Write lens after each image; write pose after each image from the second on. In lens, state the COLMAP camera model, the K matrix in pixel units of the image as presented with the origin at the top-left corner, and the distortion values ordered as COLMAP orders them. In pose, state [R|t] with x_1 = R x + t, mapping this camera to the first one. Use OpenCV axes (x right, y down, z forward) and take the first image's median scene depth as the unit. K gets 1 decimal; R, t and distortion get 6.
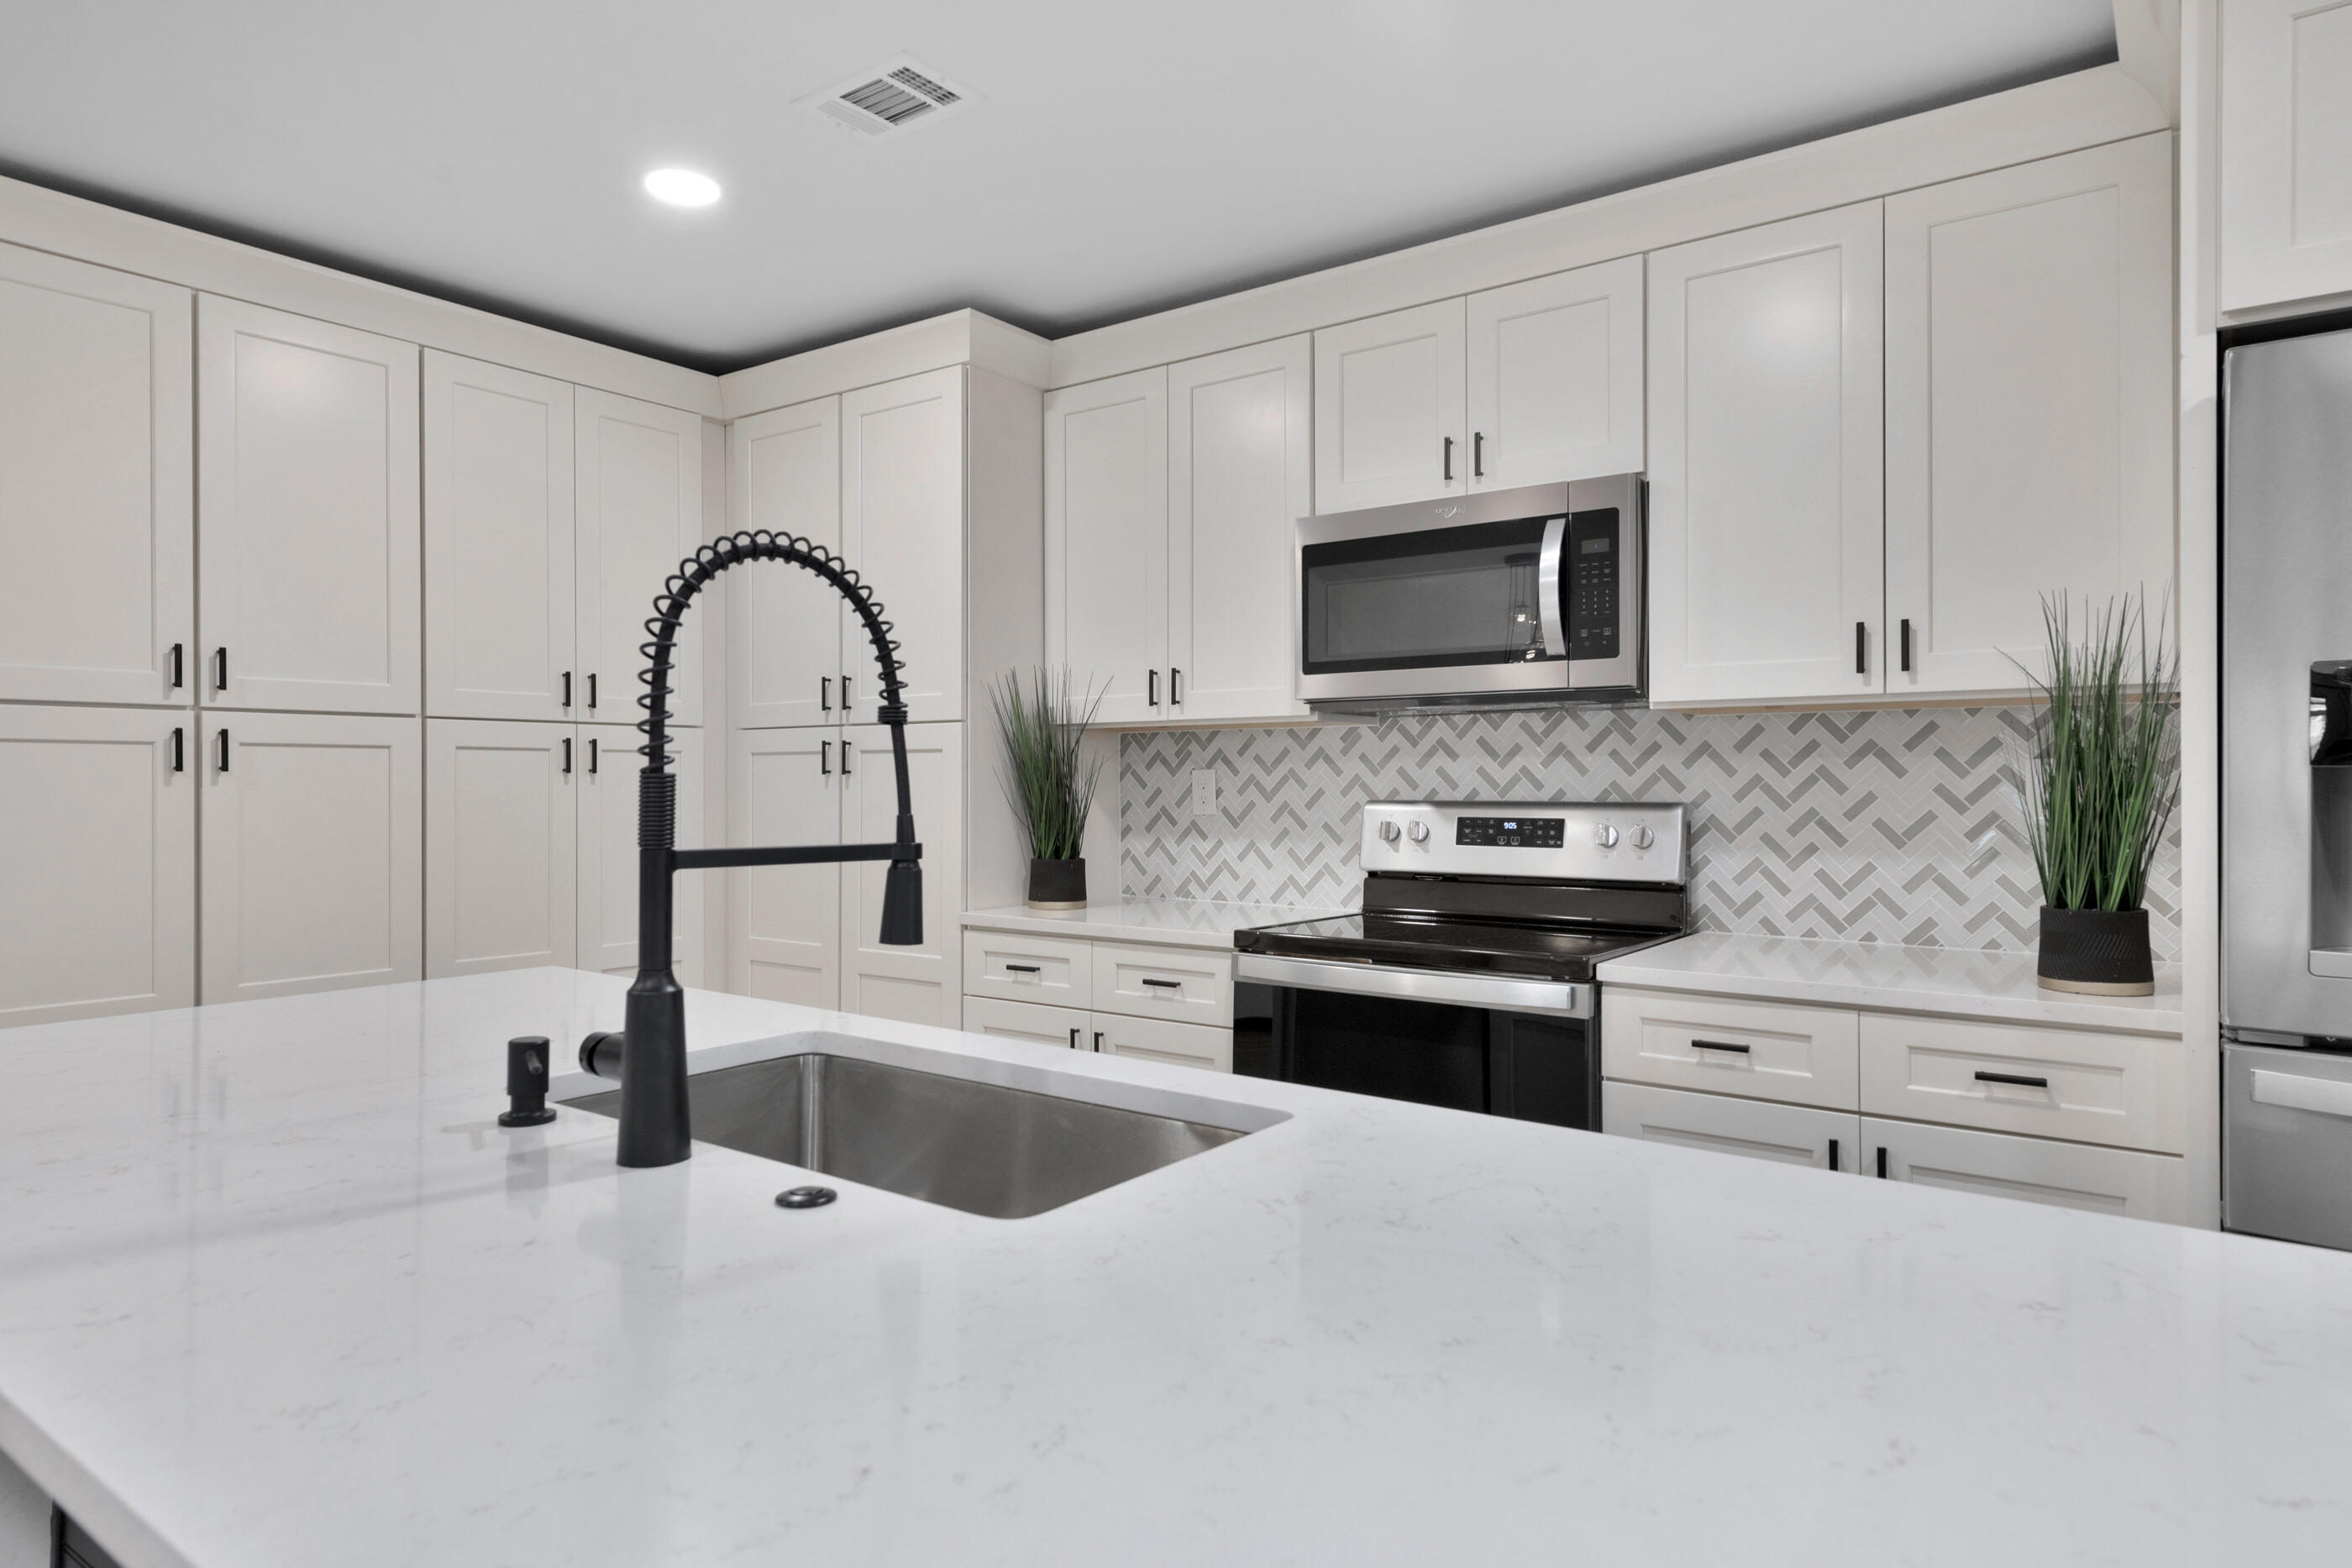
lens RADIAL K [[1412.5, 0, 1214.5], [0, 1412.5, 773.5], [0, 0, 1]] dist [0.045354, -0.004292]
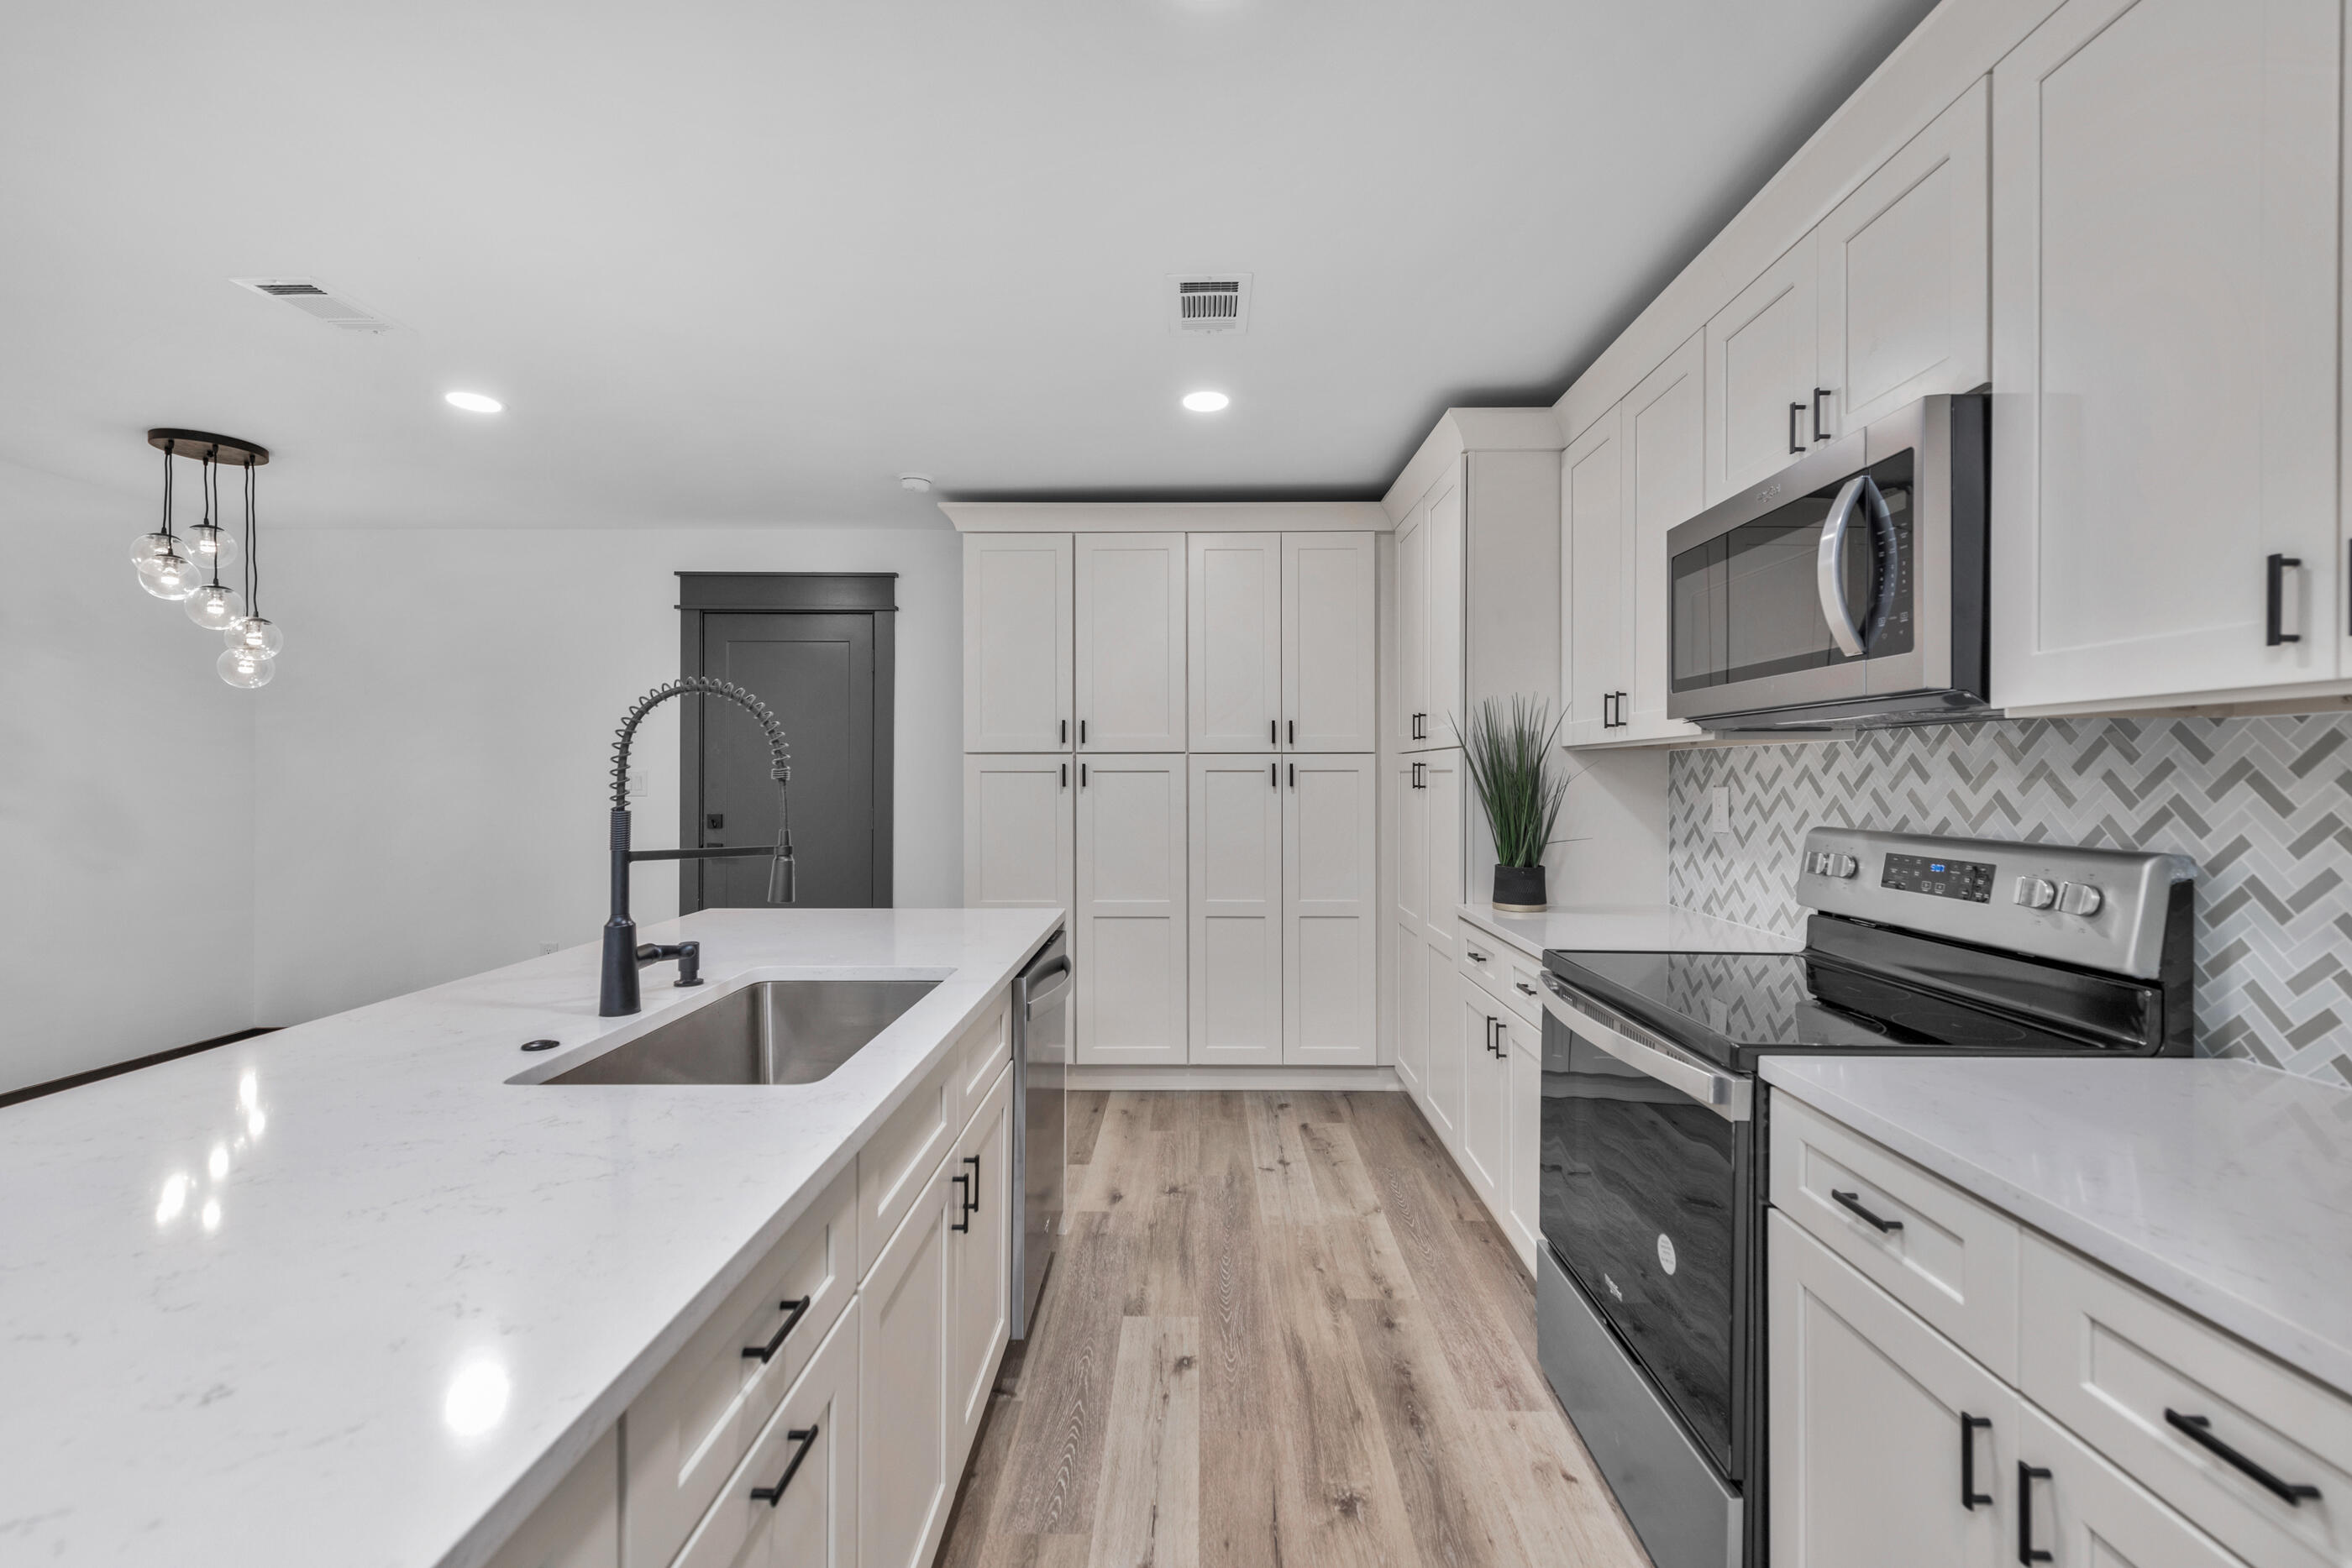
lens RADIAL K [[998.7, 0, 1159.1], [0, 998.7, 770.7], [0, 0, 1]] dist [0.005370, -0.003833]
pose [[0.568136, -0.003005, -0.822929, 0.410450], [0.003029, 0.999994, -0.001561, -0.017089], [0.822929, -0.001606, 0.568142, 0.324054]]
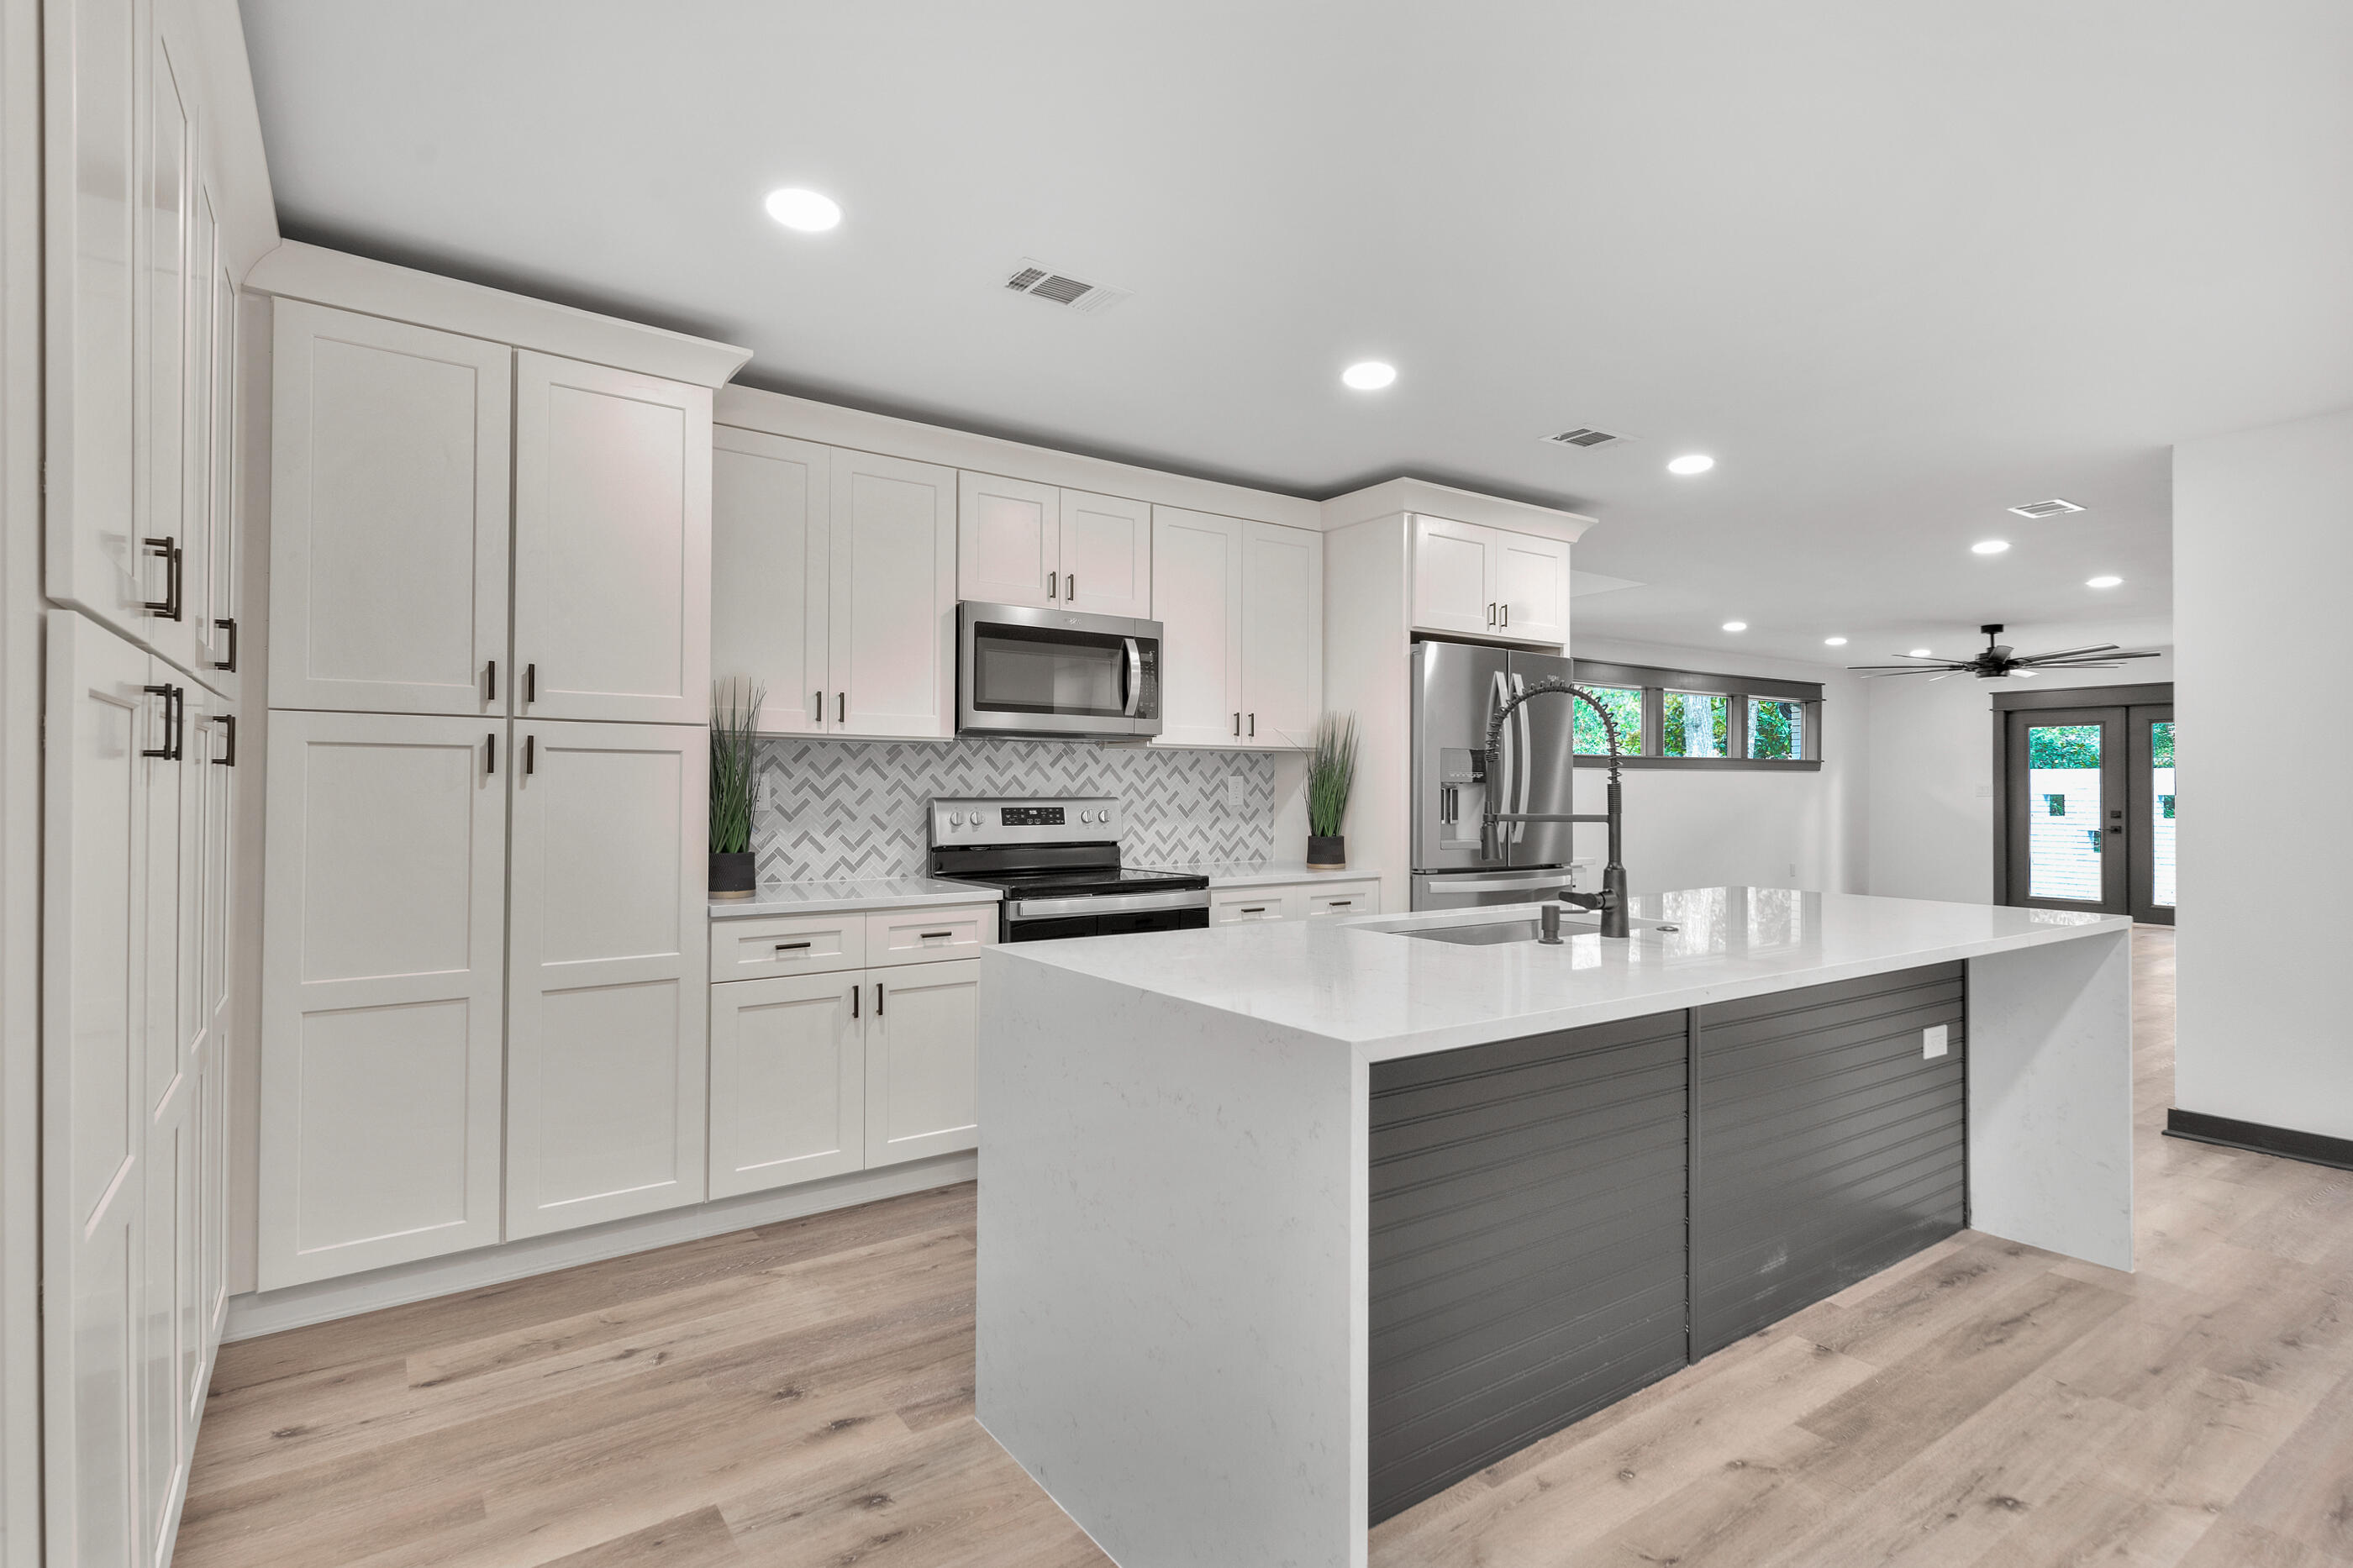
lens RADIAL K [[1124.4, 0, 1151.7], [0, 1124.4, 788.1], [0, 0, 1]] dist [0.005411, 0.000999]
pose [[0.334624, 0.001132, 0.942351, -0.933198], [-0.008761, 0.999960, 0.001909, 0.005782], [-0.942311, -0.008895, 0.334621, 0.436001]]
